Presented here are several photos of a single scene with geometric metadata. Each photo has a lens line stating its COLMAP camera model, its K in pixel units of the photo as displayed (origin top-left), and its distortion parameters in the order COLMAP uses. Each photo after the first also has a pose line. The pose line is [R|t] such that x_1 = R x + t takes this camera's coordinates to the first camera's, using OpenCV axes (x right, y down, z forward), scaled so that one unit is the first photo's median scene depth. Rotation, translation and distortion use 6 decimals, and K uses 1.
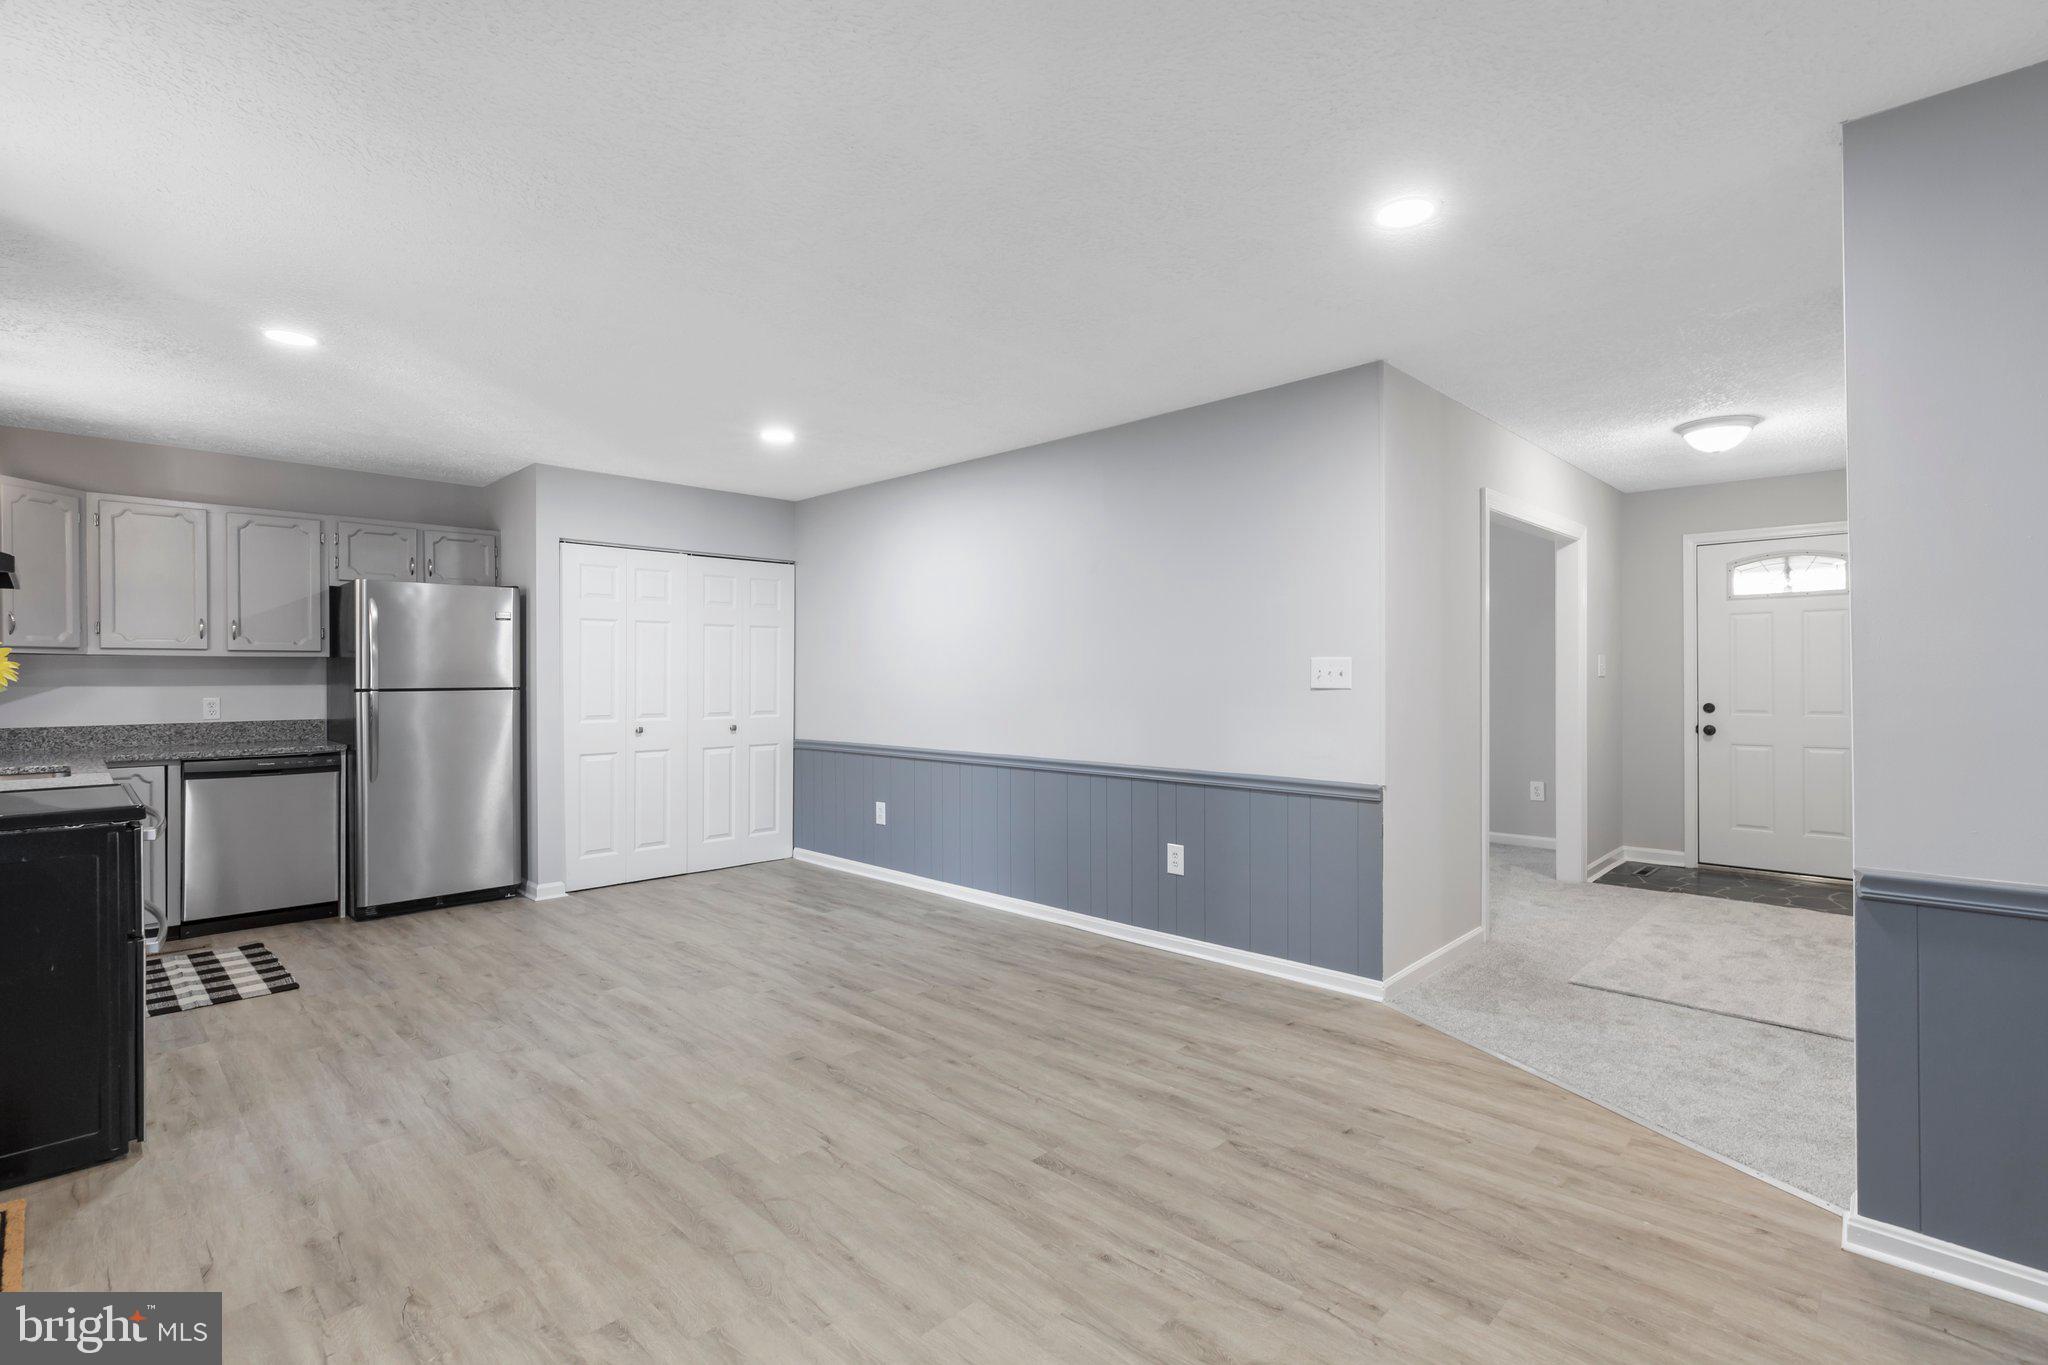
lens RADIAL K [[945.9, 0, 1048.7], [0, 945.9, 676.3], [0, 0, 1]] dist [-0.008412, 0.003303]
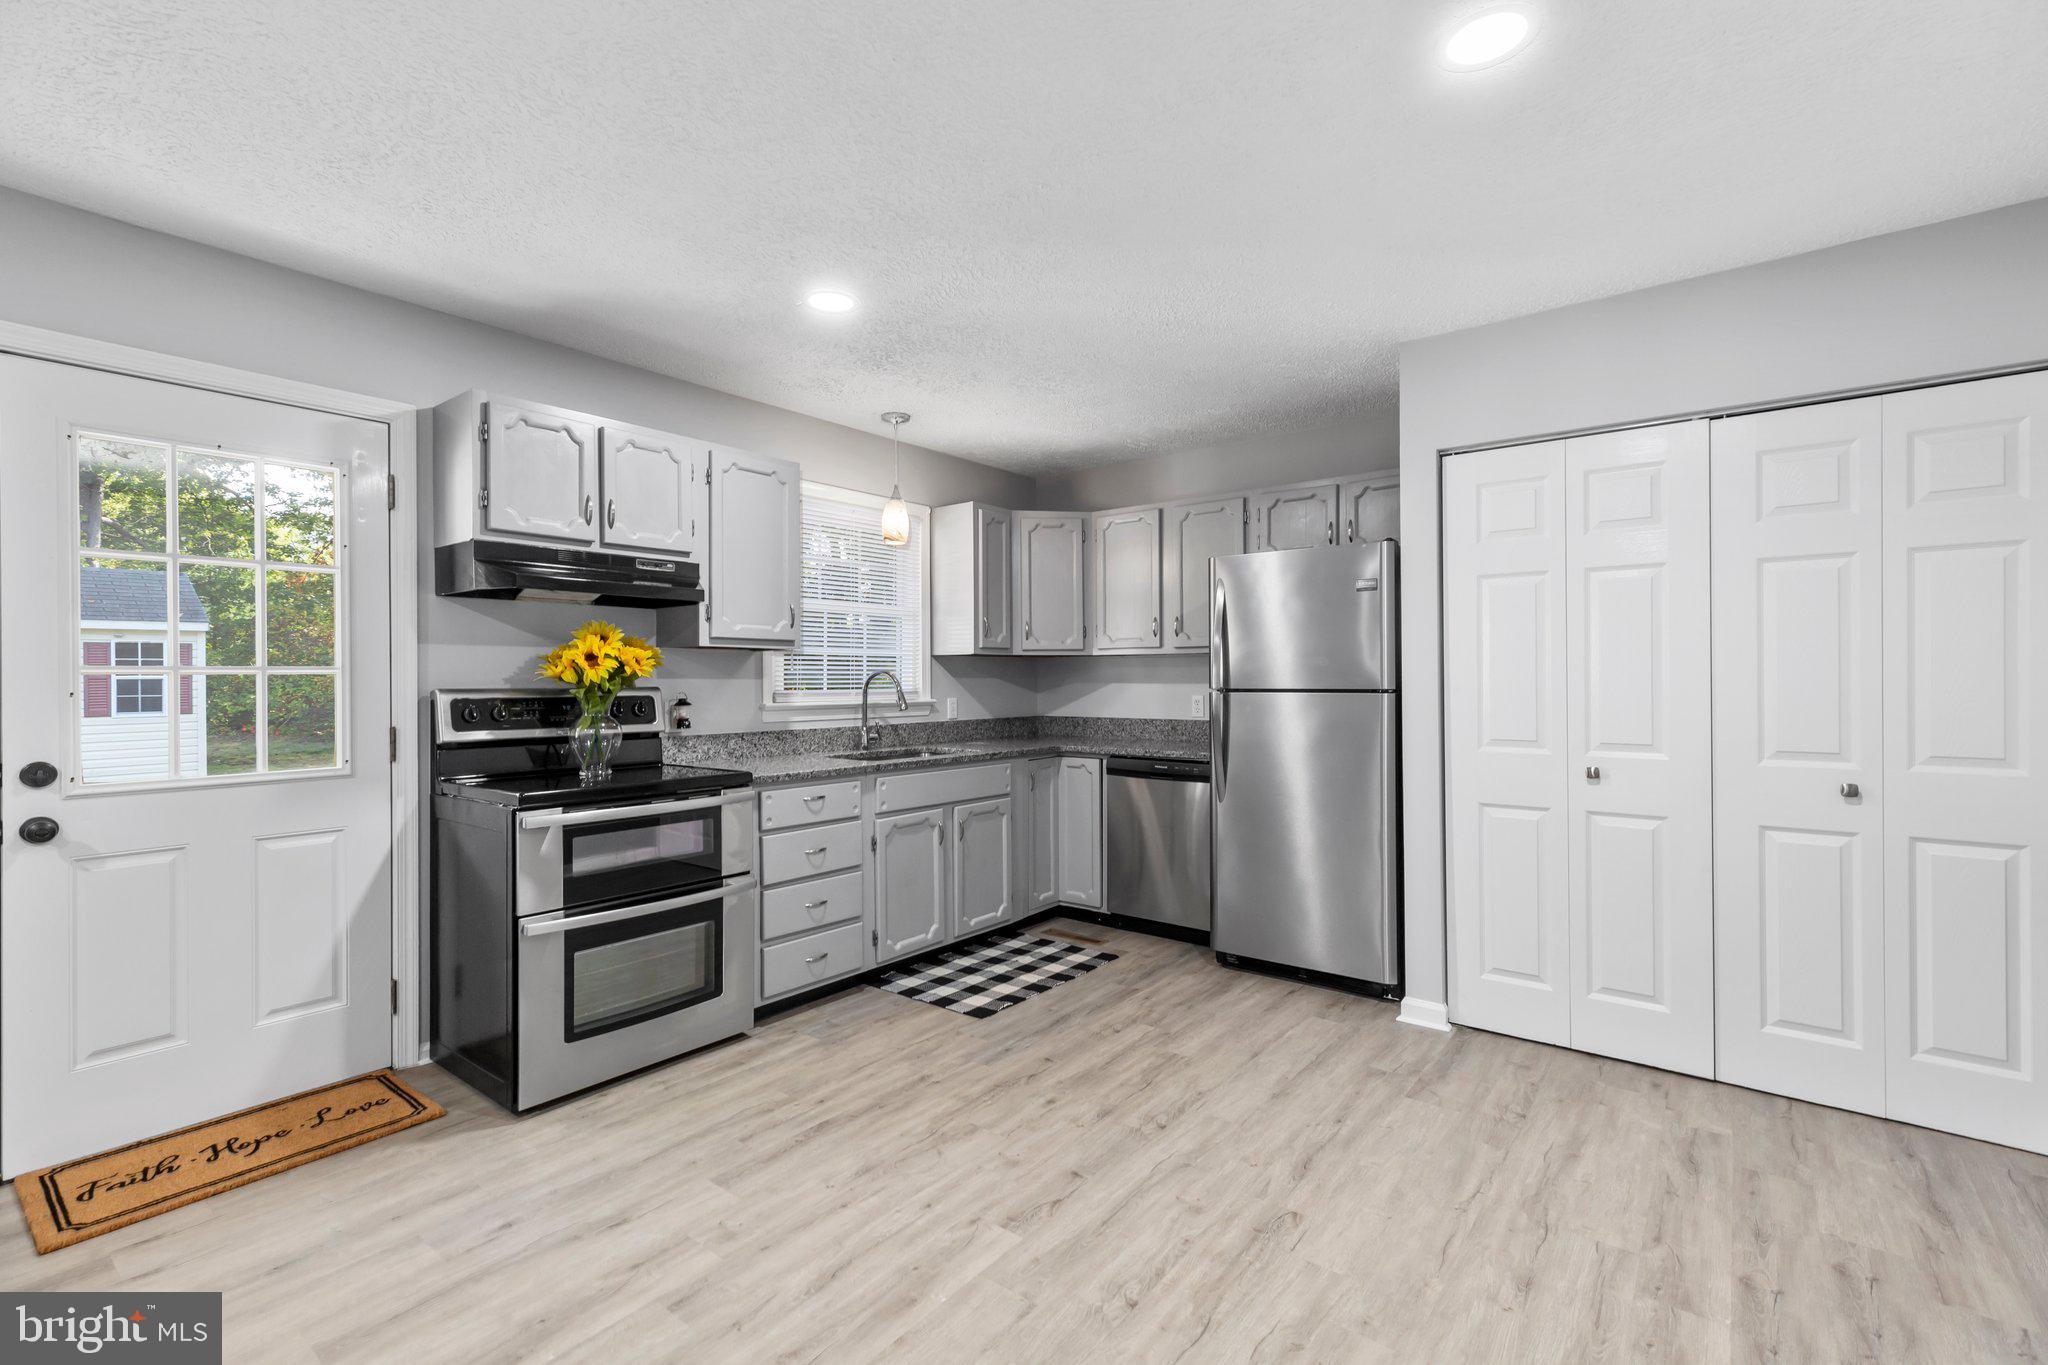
lens RADIAL K [[911.1, 0, 1023.8], [0, 911.1, 675.7], [0, 0, 1]] dist [0.000370, 0.002792]
pose [[0.092414, -0.000992, -0.995720, 0.090999], [0.000979, 0.999999, -0.000906, 0.004018], [0.995720, -0.000891, 0.092415, 1.140762]]
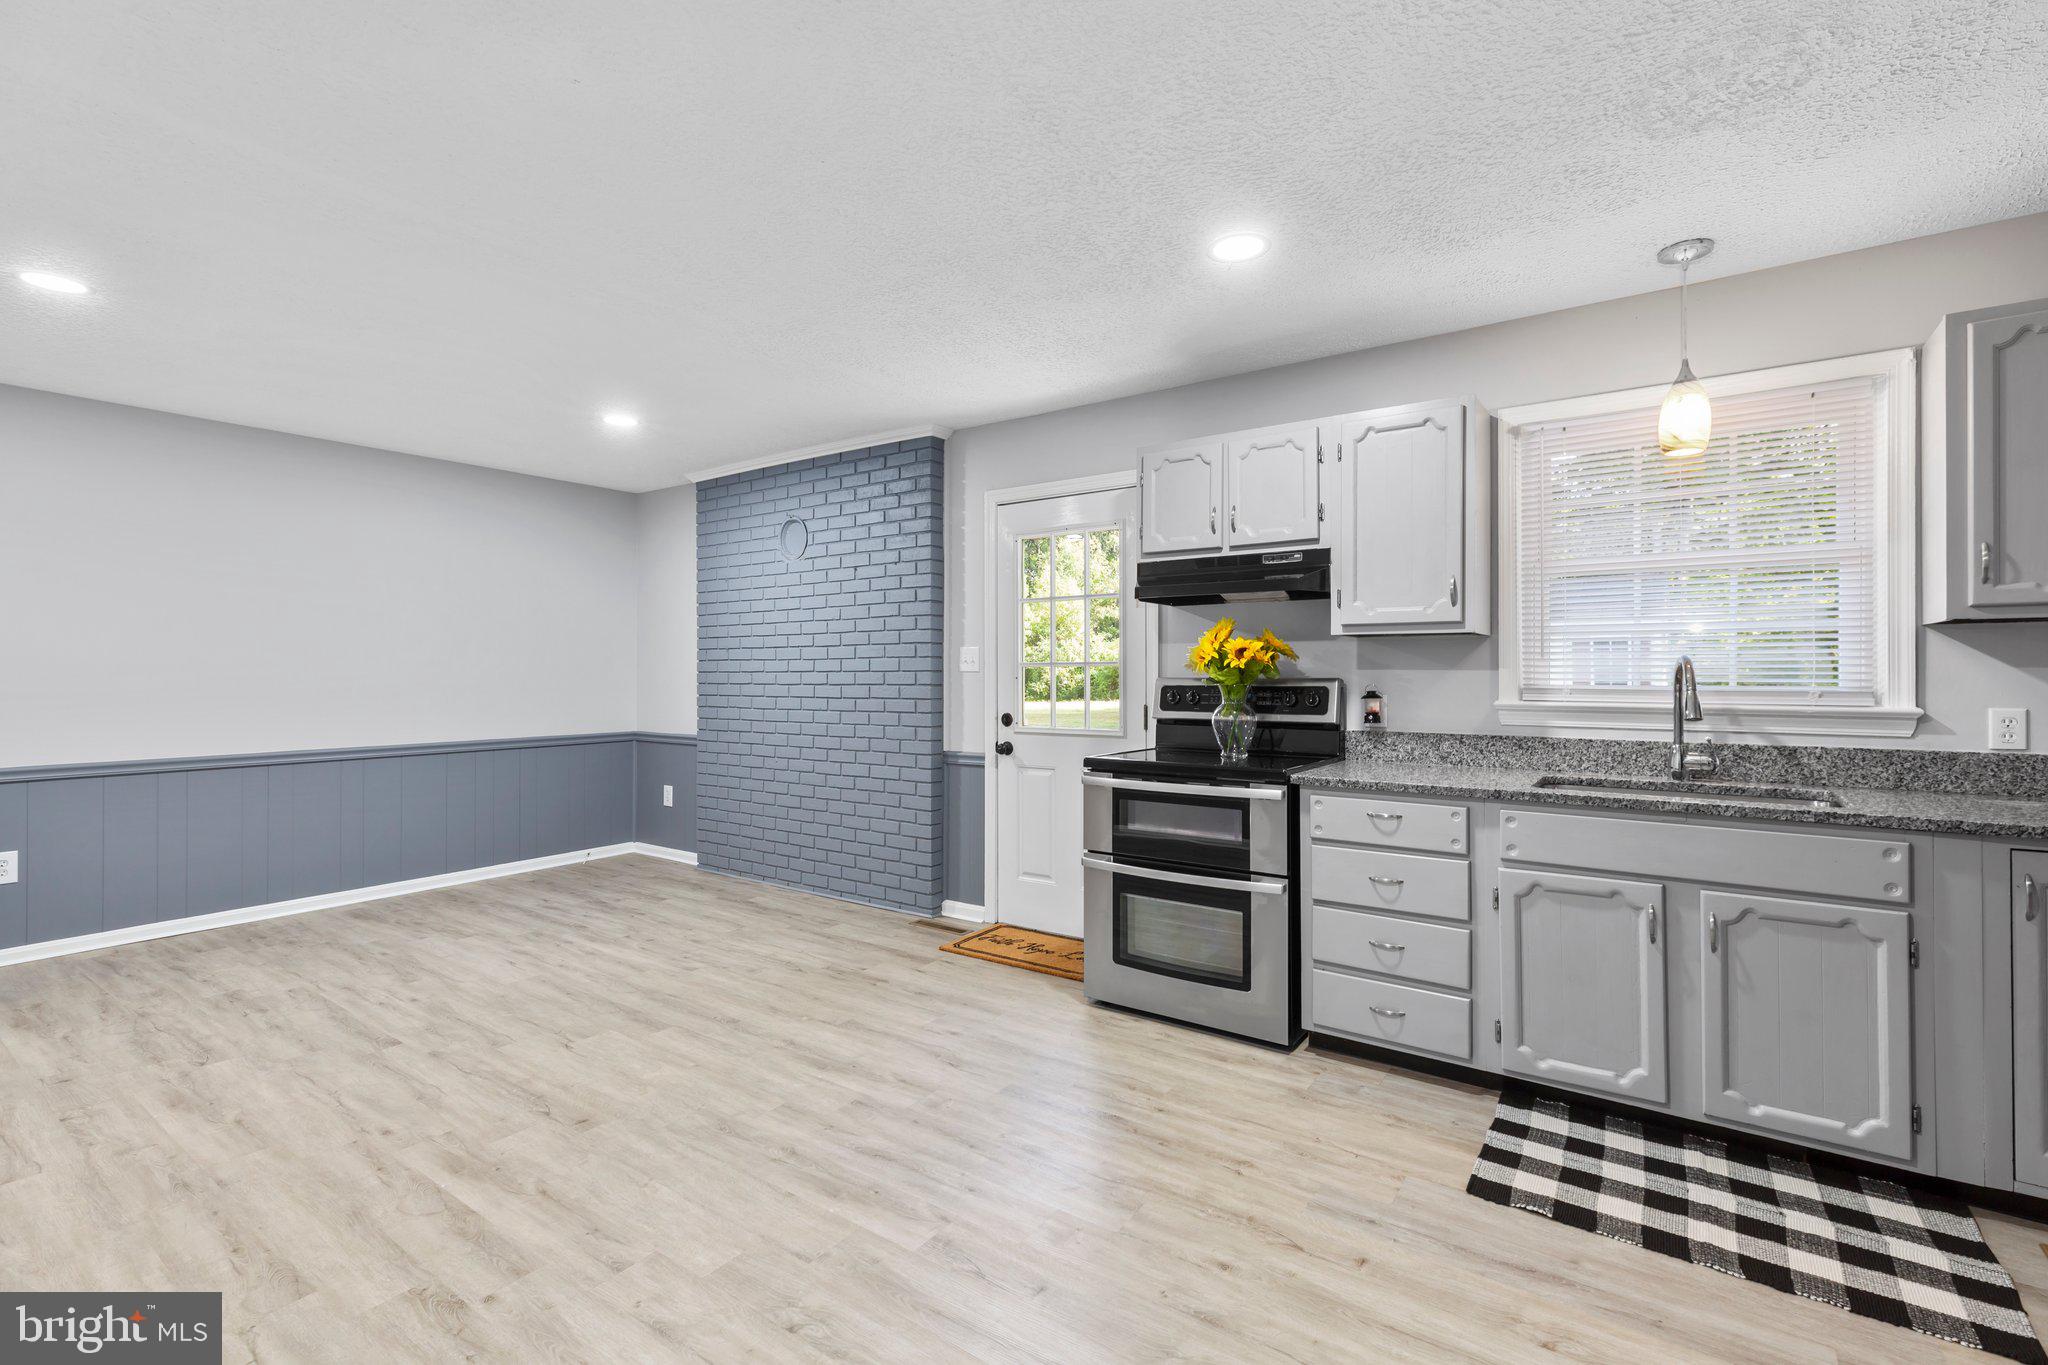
lens RADIAL K [[911.1, 0, 1022.1], [0, 911.1, 671.4], [0, 0, 1]] dist [0.000370, 0.002792]
pose [[-0.990289, 0.003858, -0.138974, -0.527338], [0.003746, 0.999992, 0.001069, 0.005442], [0.138977, 0.000538, -0.990295, 1.811318]]
